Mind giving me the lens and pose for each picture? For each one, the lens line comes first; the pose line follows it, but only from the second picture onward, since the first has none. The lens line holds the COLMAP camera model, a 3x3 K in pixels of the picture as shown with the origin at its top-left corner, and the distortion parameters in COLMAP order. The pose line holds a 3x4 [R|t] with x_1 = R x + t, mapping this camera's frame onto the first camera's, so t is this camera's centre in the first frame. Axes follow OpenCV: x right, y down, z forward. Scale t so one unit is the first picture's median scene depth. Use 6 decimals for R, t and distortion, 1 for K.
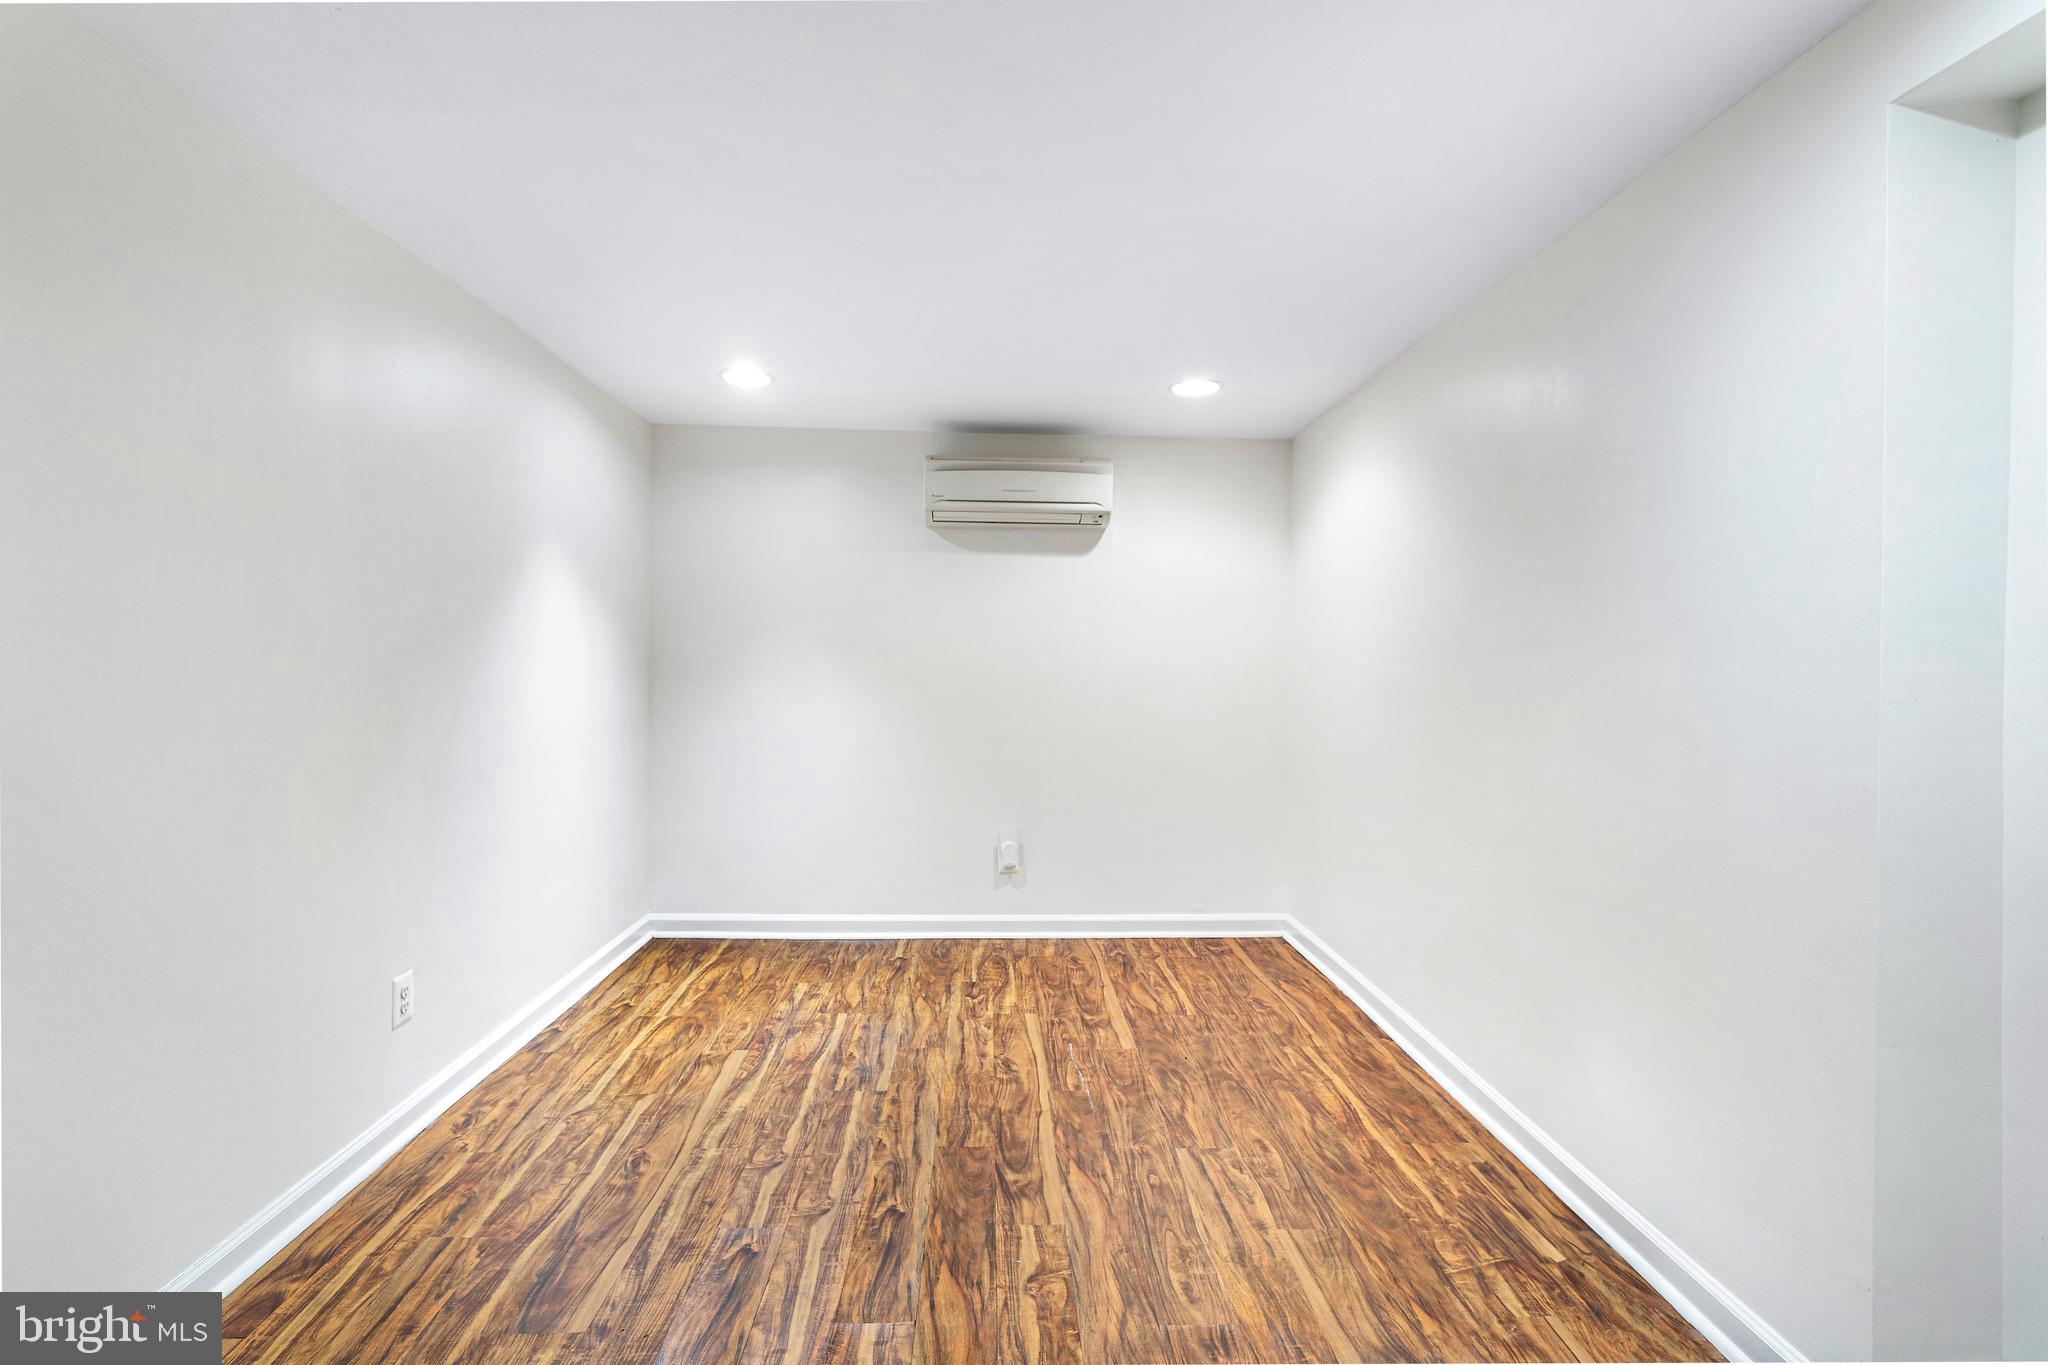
lens RADIAL K [[970.7, 0, 1021.1], [0, 970.7, 662.3], [0, 0, 1]] dist [-0.012675, 0.008212]
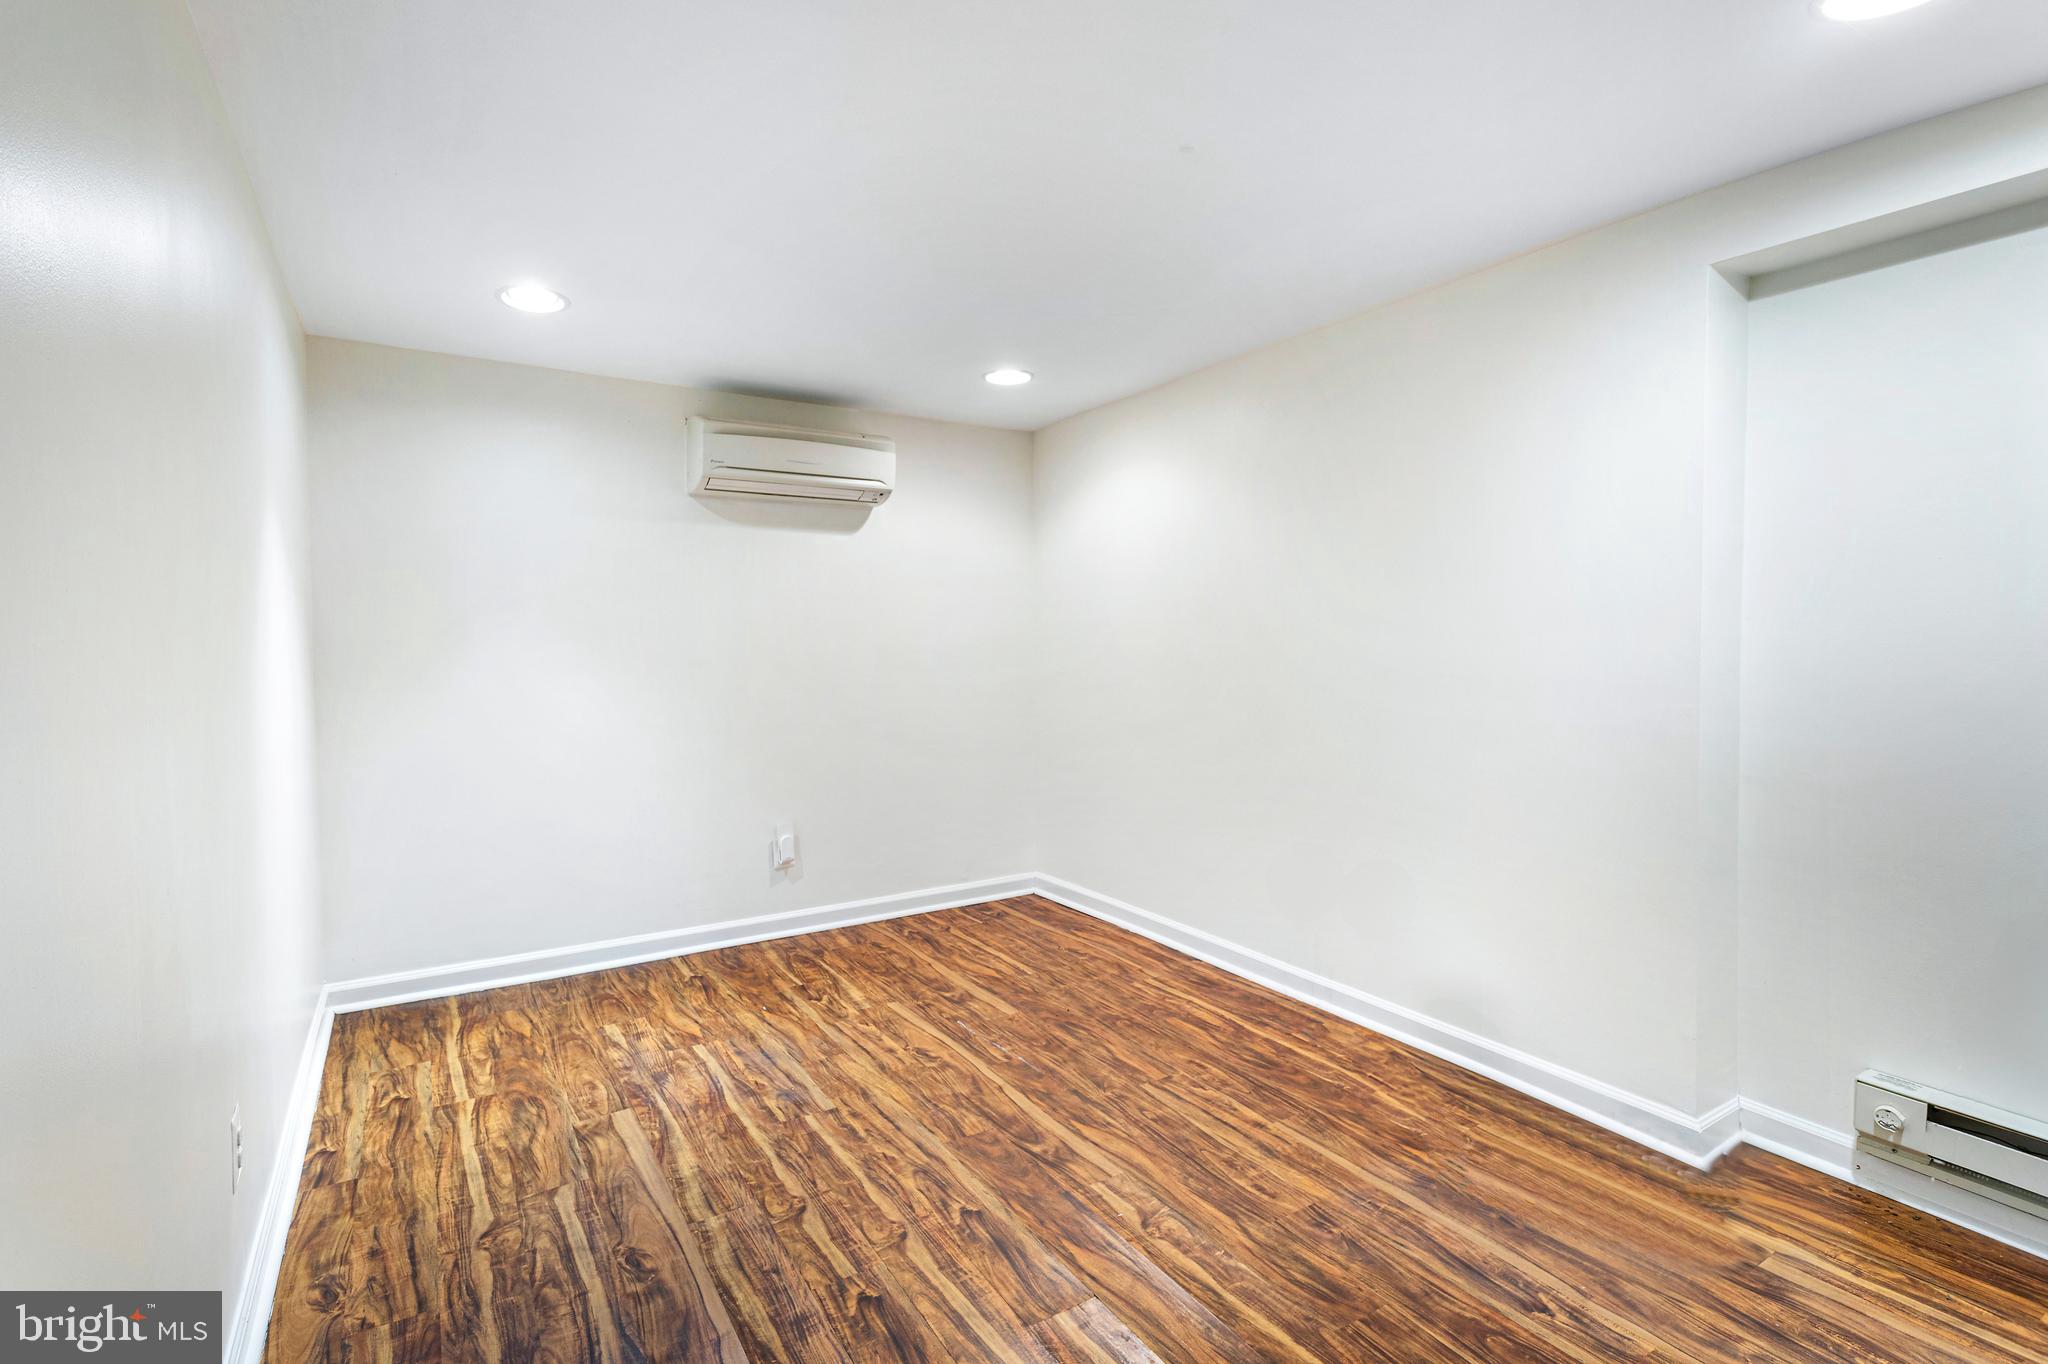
lens RADIAL K [[970.7, 0, 1021.1], [0, 970.7, 661.8], [0, 0, 1]] dist [-0.012675, 0.008212]
pose [[0.865535, -0.028650, 0.500028, -0.383390], [0.017704, 0.999489, 0.026622, -0.006044], [-0.500536, -0.014189, 0.865600, 0.098475]]
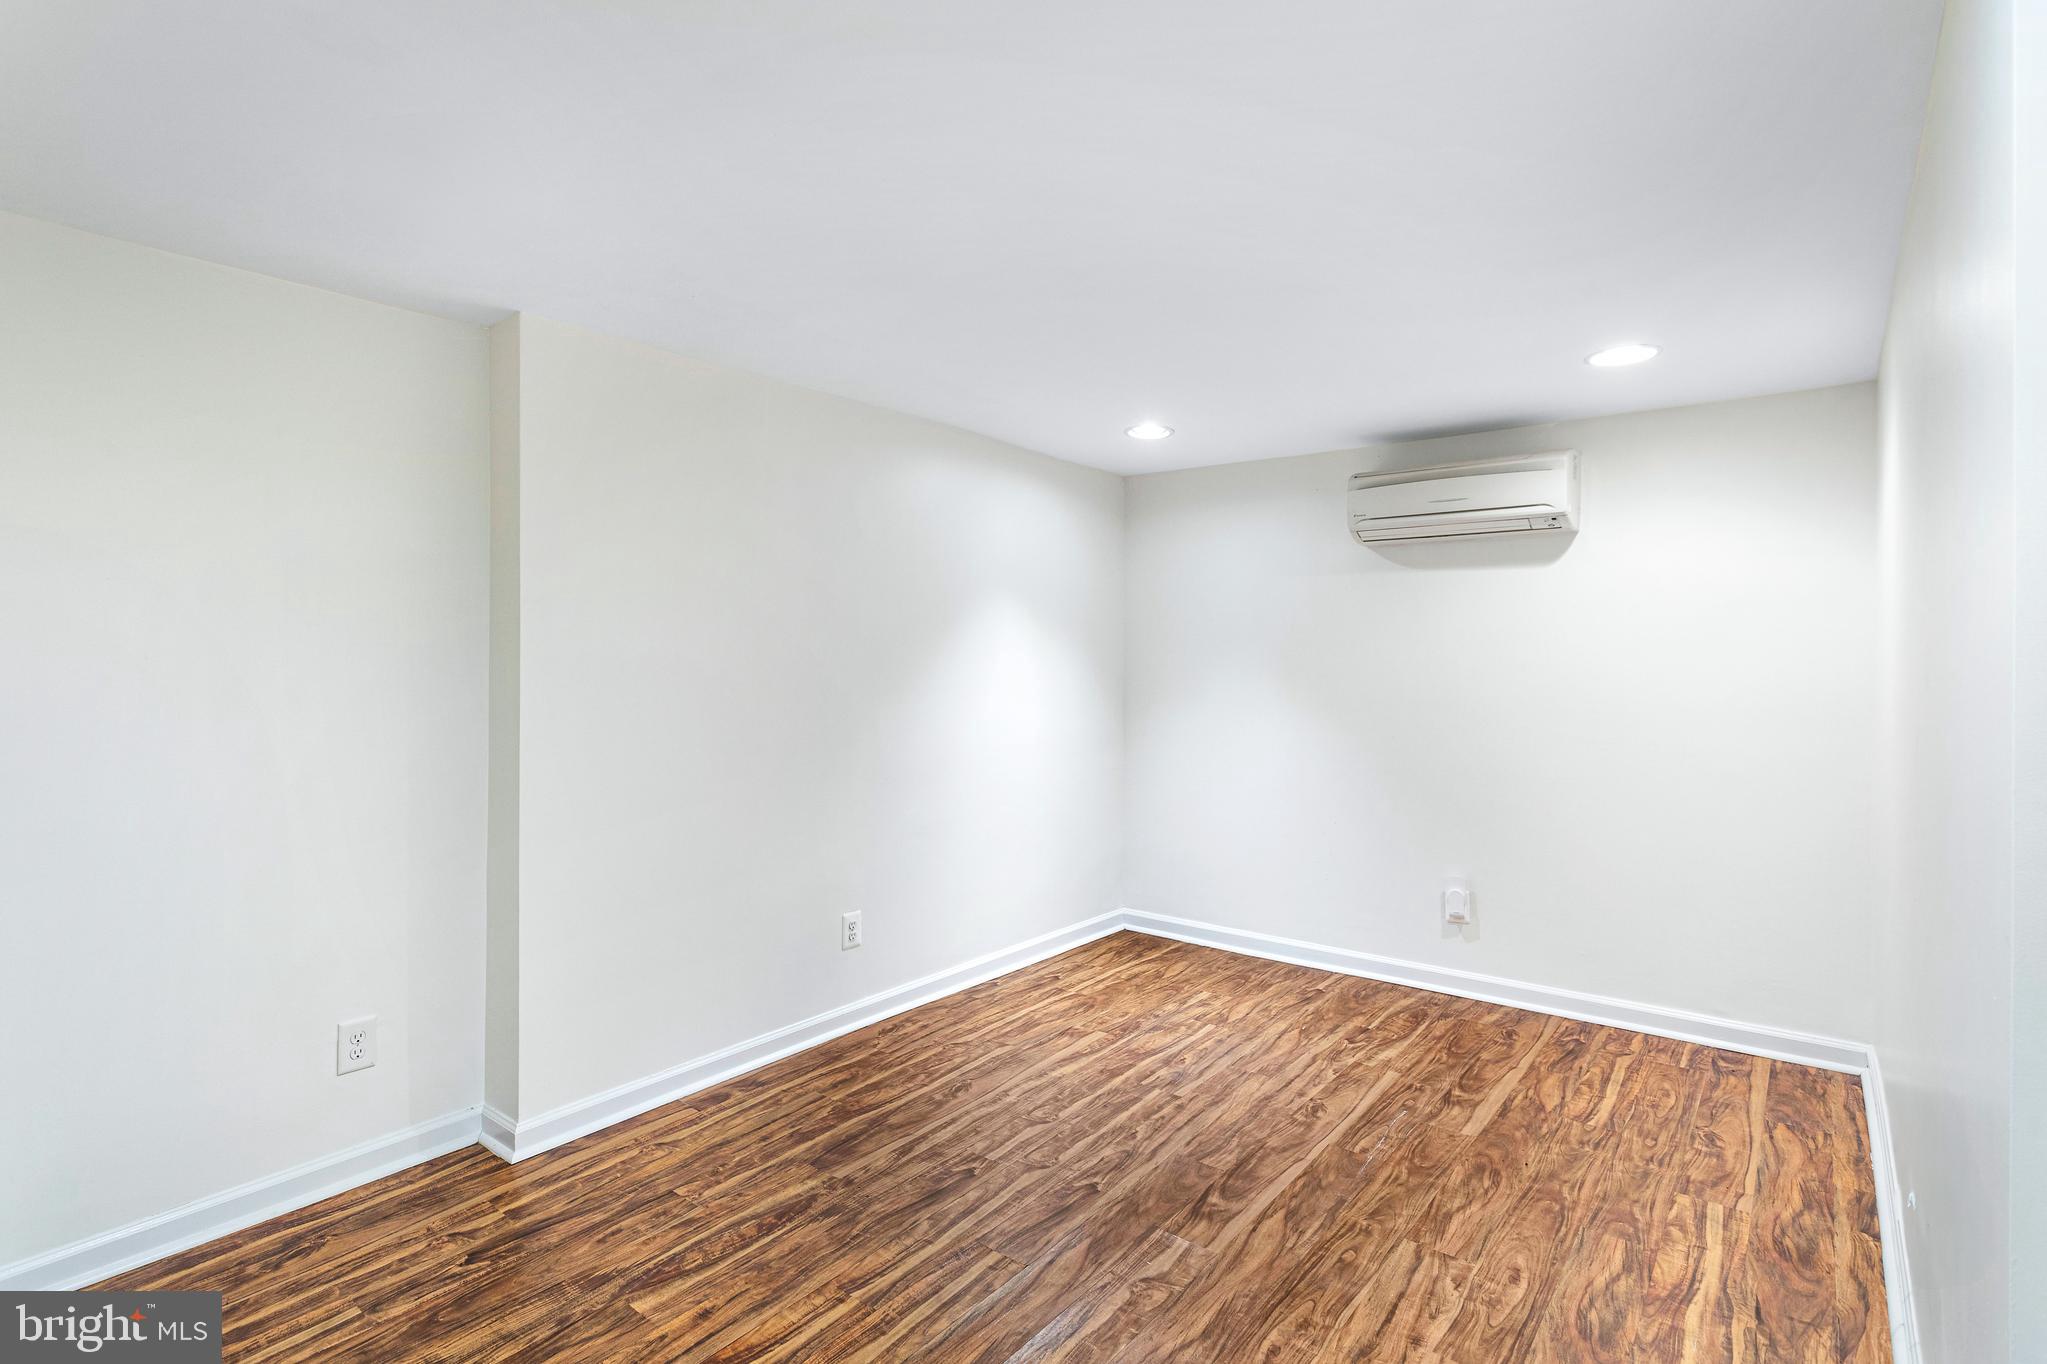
lens RADIAL K [[995.4, 0, 1011.6], [0, 995.4, 659.9], [0, 0, 1]] dist [-0.000410, 0.000182]
pose [[0.753036, -0.010431, -0.657897, 0.390812], [0.001744, 0.999902, -0.013857, -0.020478], [0.657977, 0.009288, 0.752980, 0.041714]]
